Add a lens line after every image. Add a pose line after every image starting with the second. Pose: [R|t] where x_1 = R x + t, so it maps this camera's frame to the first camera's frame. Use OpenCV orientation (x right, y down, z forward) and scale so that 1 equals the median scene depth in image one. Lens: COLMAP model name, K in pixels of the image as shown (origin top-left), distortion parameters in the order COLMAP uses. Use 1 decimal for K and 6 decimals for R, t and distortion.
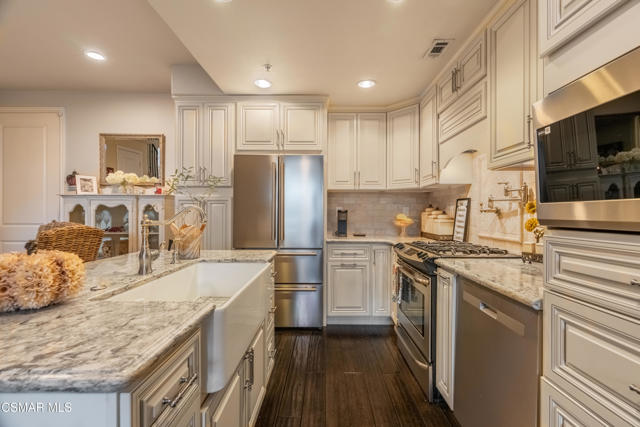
lens RADIAL K [[290.3, 0, 320.0], [0, 290.3, 213.5], [0, 0, 1]] dist [-0.002131, -0.000239]
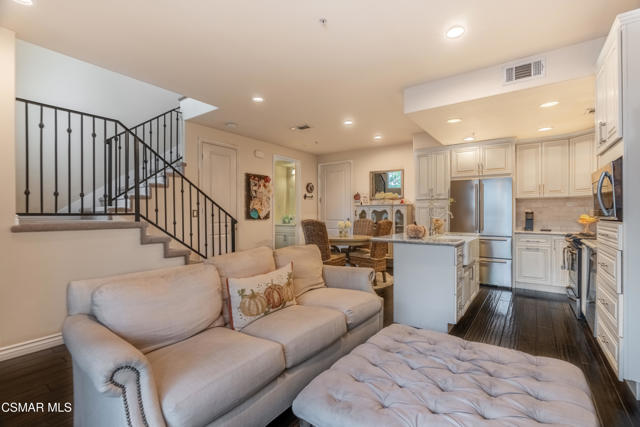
lens RADIAL K [[290.3, 0, 320.0], [0, 290.3, 213.5], [0, 0, 1]] dist [-0.002131, -0.000239]
pose [[0.811473, -0.004370, -0.584374, 0.079523], [0.000843, 0.999980, -0.006307, 0.004733], [0.584389, 0.004625, 0.811460, -0.805377]]
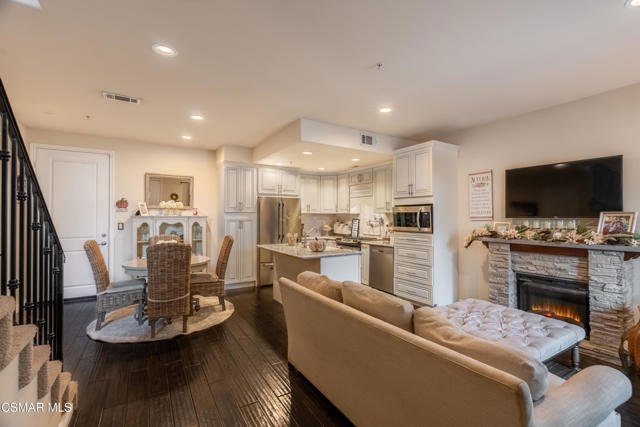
lens RADIAL K [[290.8, 0, 326.9], [0, 290.8, 213.2], [0, 0, 1]] dist [-0.004729, 0.000875]
pose [[0.841632, 0.004130, 0.540035, -0.897983], [0.002980, 0.999920, -0.012293, -0.061948], [-0.540043, 0.011955, 0.841553, -0.809683]]
